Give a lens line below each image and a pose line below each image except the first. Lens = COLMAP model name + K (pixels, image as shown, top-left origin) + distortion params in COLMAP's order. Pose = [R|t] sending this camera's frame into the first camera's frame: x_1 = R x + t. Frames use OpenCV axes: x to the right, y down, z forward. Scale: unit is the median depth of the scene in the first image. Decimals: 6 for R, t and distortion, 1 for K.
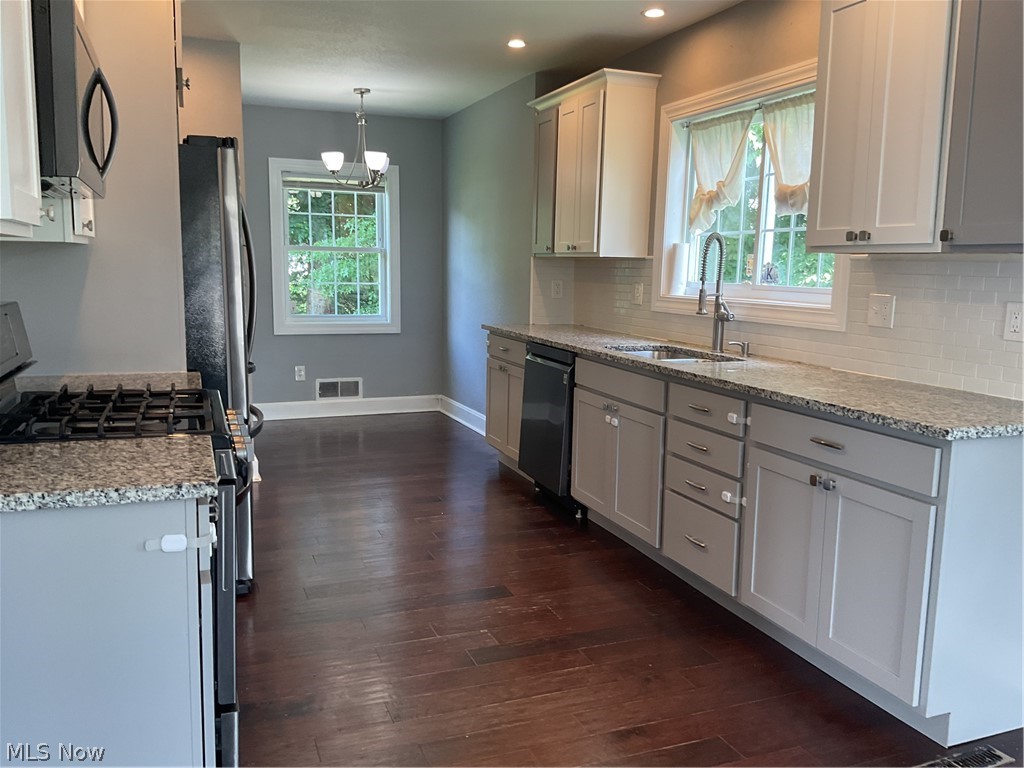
lens RADIAL K [[846.7, 0, 512.0], [0, 846.7, 384.0], [0, 0, 1]] dist [0.010964, -0.001561]
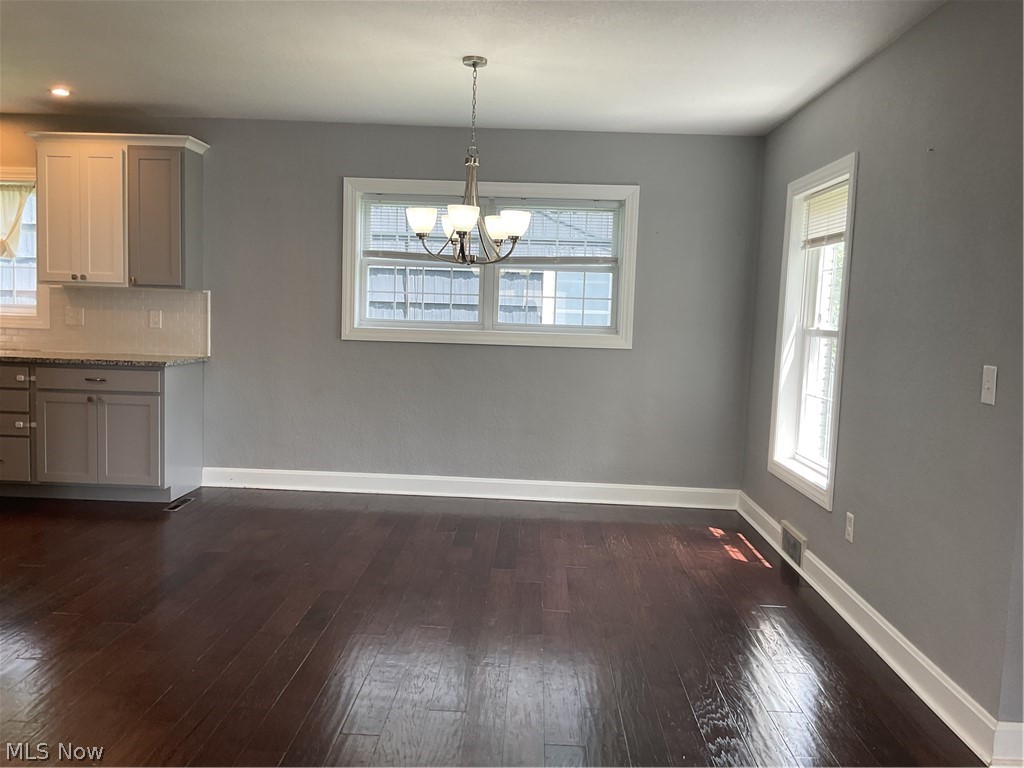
lens RADIAL K [[846.7, 0, 512.0], [0, 846.7, 384.0], [0, 0, 1]] dist [0.010964, -0.001561]
pose [[0.390517, -0.086764, 0.916498, -1.024945], [0.104820, 0.993265, 0.049368, 0.077461], [-0.914609, 0.076788, 0.396982, -0.668088]]
